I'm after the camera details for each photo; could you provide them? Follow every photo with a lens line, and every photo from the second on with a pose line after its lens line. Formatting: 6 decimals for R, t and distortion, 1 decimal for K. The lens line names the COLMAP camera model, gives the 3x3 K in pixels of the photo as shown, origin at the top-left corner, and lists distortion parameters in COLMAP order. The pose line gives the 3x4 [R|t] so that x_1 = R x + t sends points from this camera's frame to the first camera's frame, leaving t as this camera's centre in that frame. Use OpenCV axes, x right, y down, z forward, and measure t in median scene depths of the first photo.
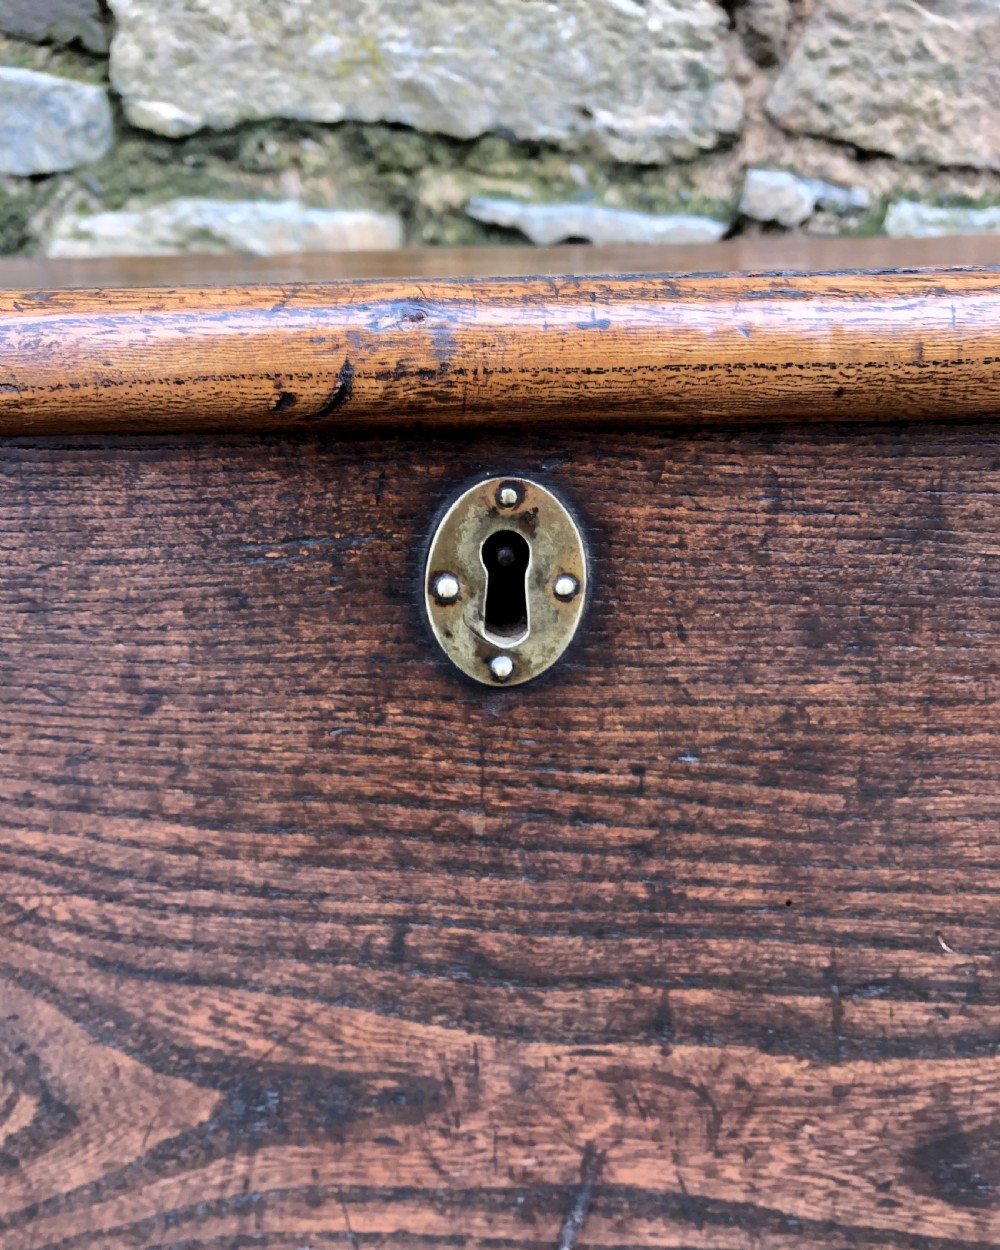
lens RADIAL K [[1396.6, 0, 475.1], [0, 1396.6, 817.2], [0, 0, 1]] dist [0.016226, -0.012366]
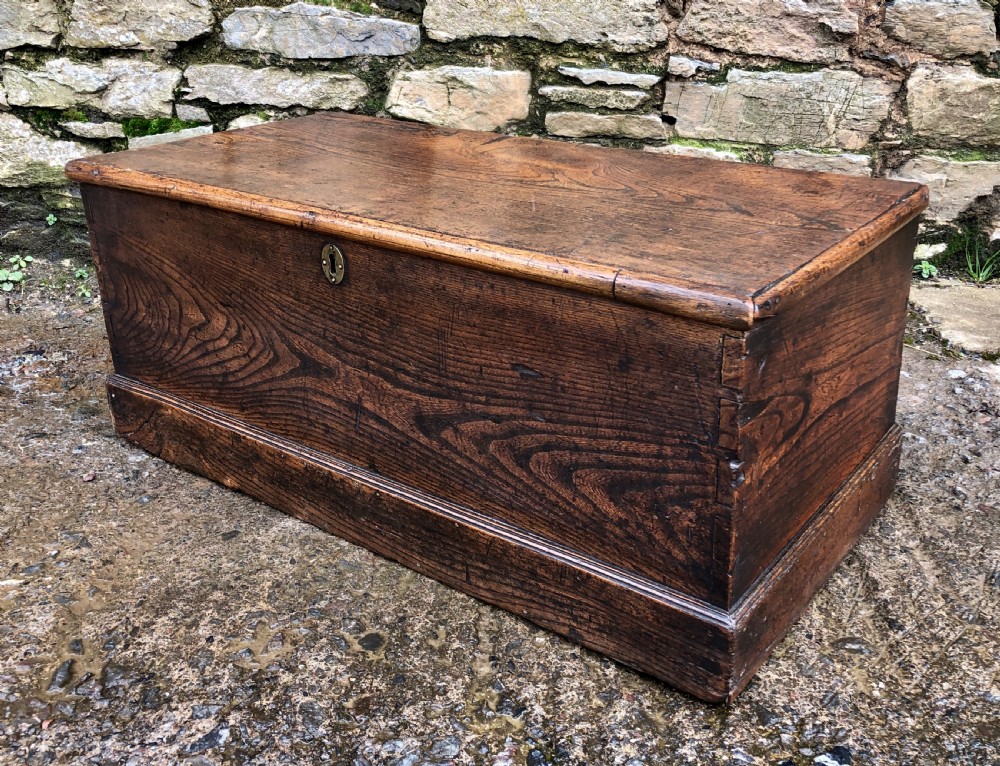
lens RADIAL K [[1050.1, 0, 542.3], [0, 1050.1, 362.0], [0, 0, 1]] dist [0.020484, -0.022561]
pose [[0.997297, 0.035944, -0.064091, 0.109328], [-0.036542, 0.999299, -0.008180, 0.111878], [0.063752, 0.010500, 0.997911, -0.904627]]
